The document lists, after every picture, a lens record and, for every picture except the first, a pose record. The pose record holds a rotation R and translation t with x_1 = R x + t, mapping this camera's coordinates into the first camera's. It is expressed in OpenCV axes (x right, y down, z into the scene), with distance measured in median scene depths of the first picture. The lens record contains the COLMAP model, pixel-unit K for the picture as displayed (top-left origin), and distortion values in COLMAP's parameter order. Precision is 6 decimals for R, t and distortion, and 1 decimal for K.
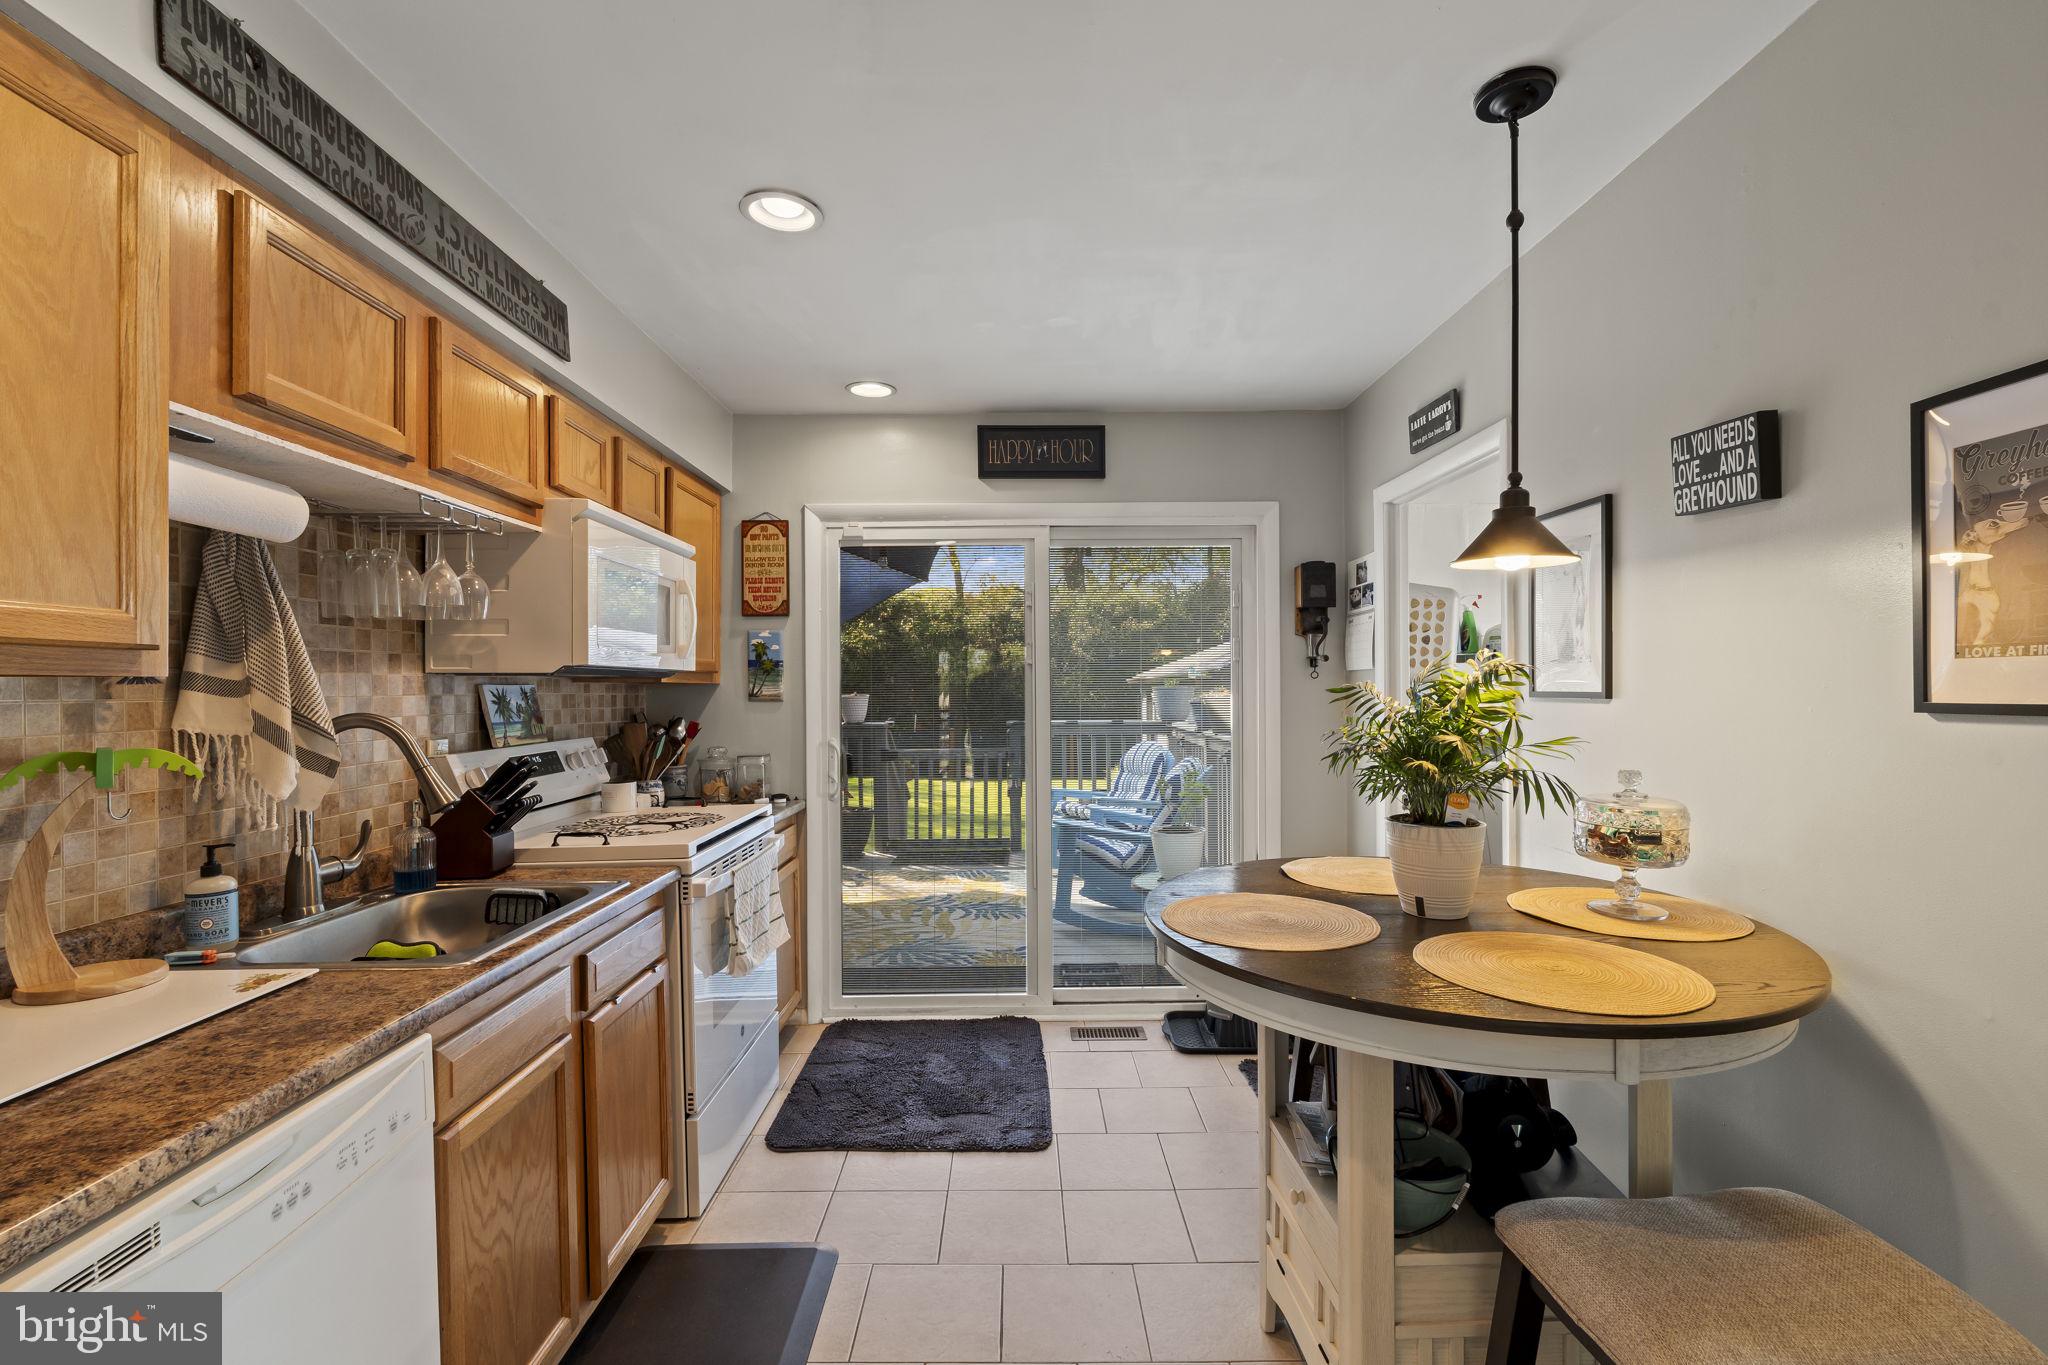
lens RADIAL K [[912.7, 0, 1039.7], [0, 912.7, 688.4], [0, 0, 1]] dist [-0.003377, 0.001006]
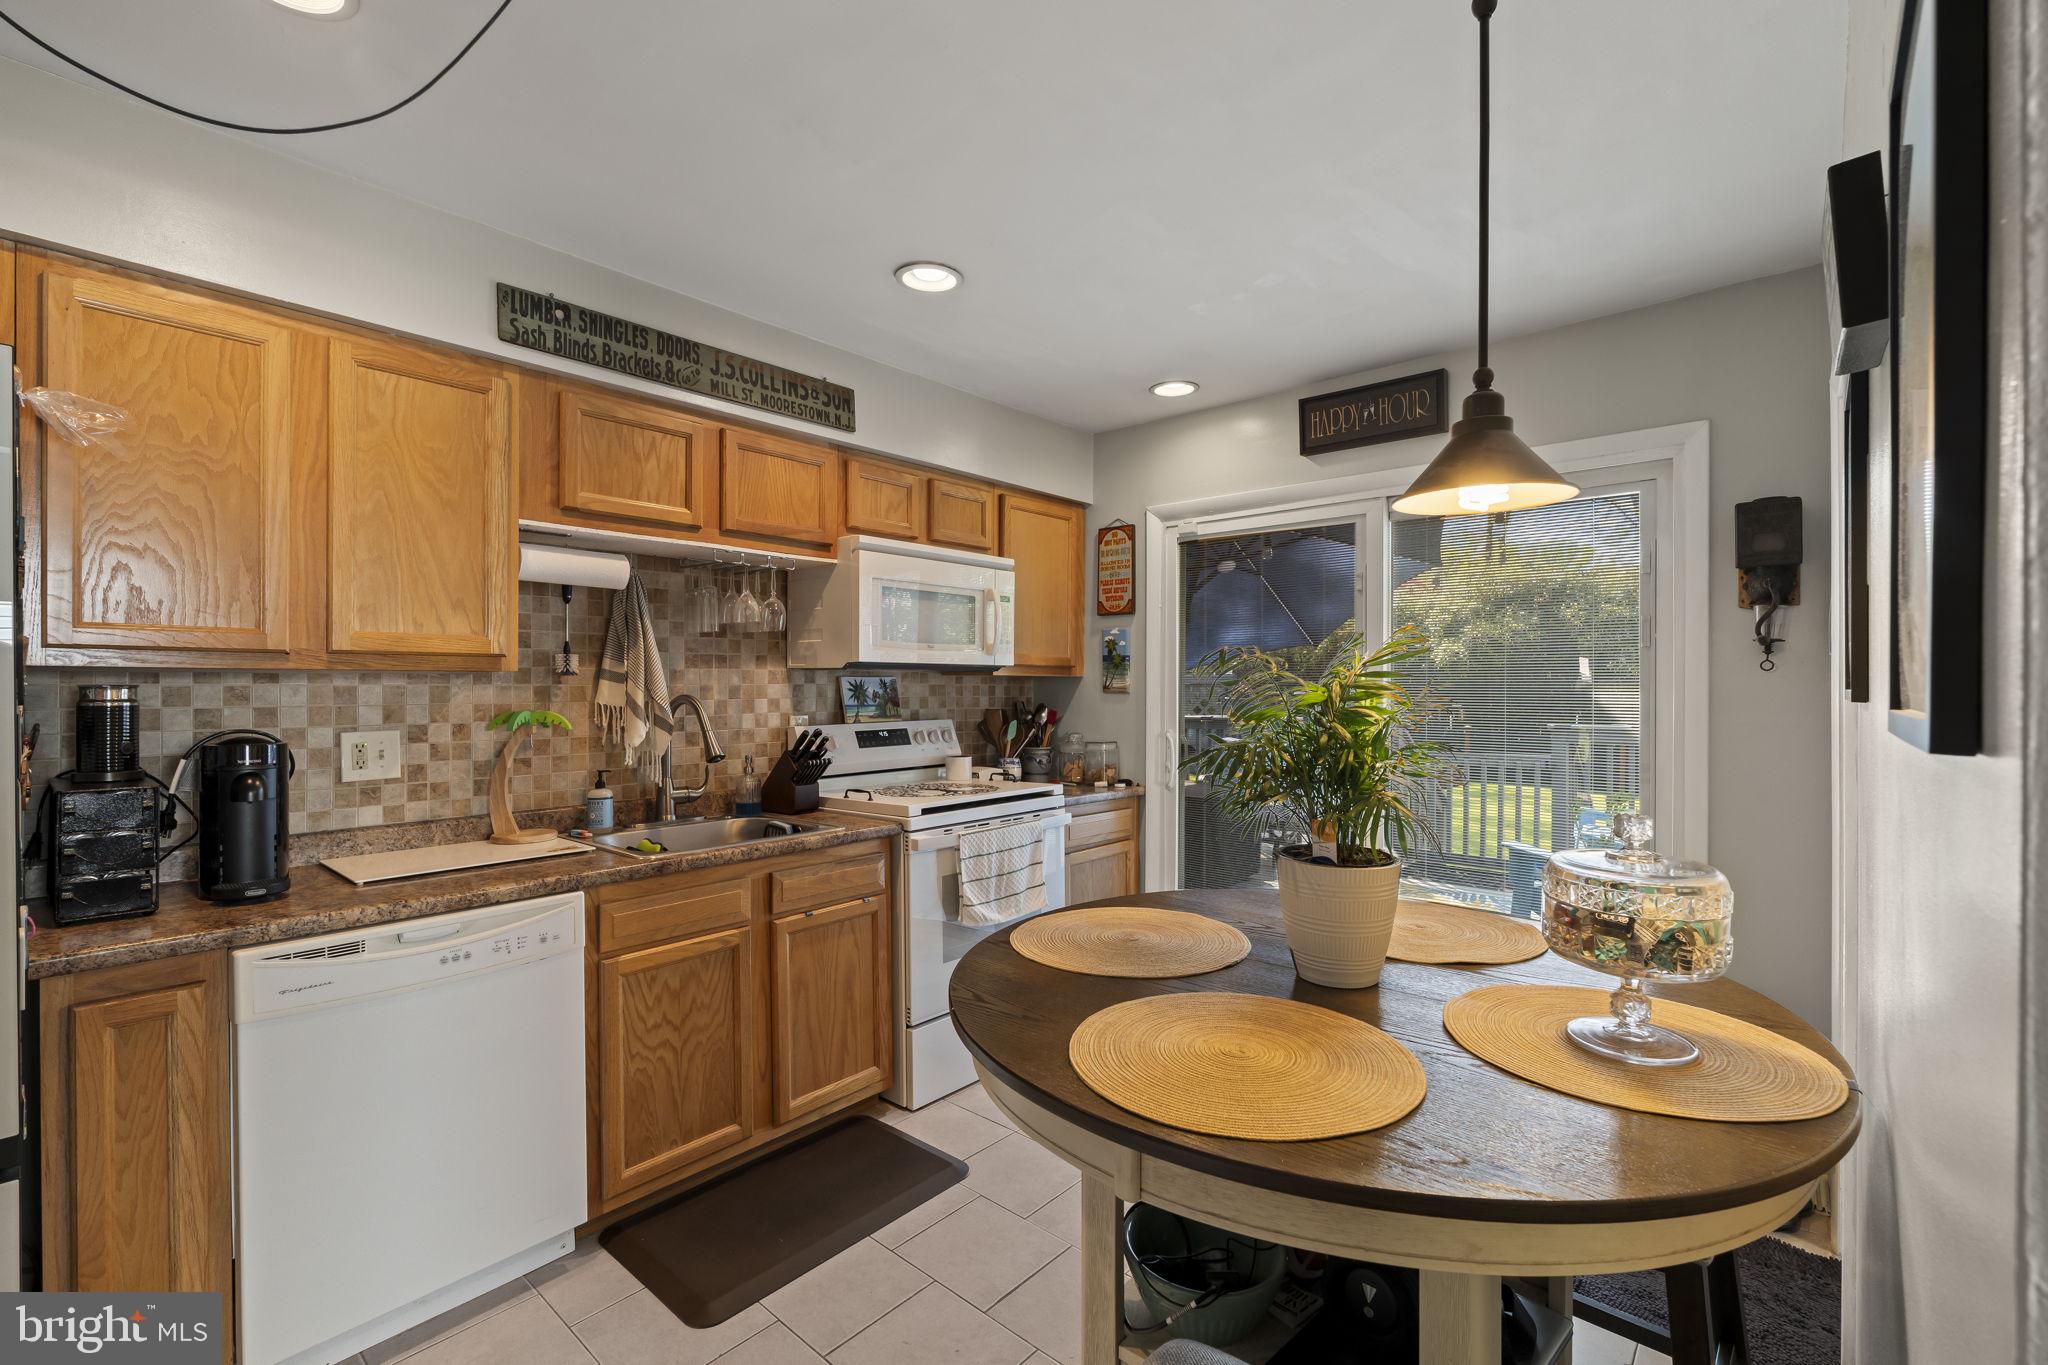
lens RADIAL K [[912.7, 0, 1012.4], [0, 912.7, 682.9], [0, 0, 1]] dist [-0.003377, 0.001006]
pose [[0.732232, 0.006044, -0.681028, 0.607248], [-0.006002, 0.999979, 0.002422, 0.000167], [0.681028, 0.002314, 0.732253, 0.207270]]
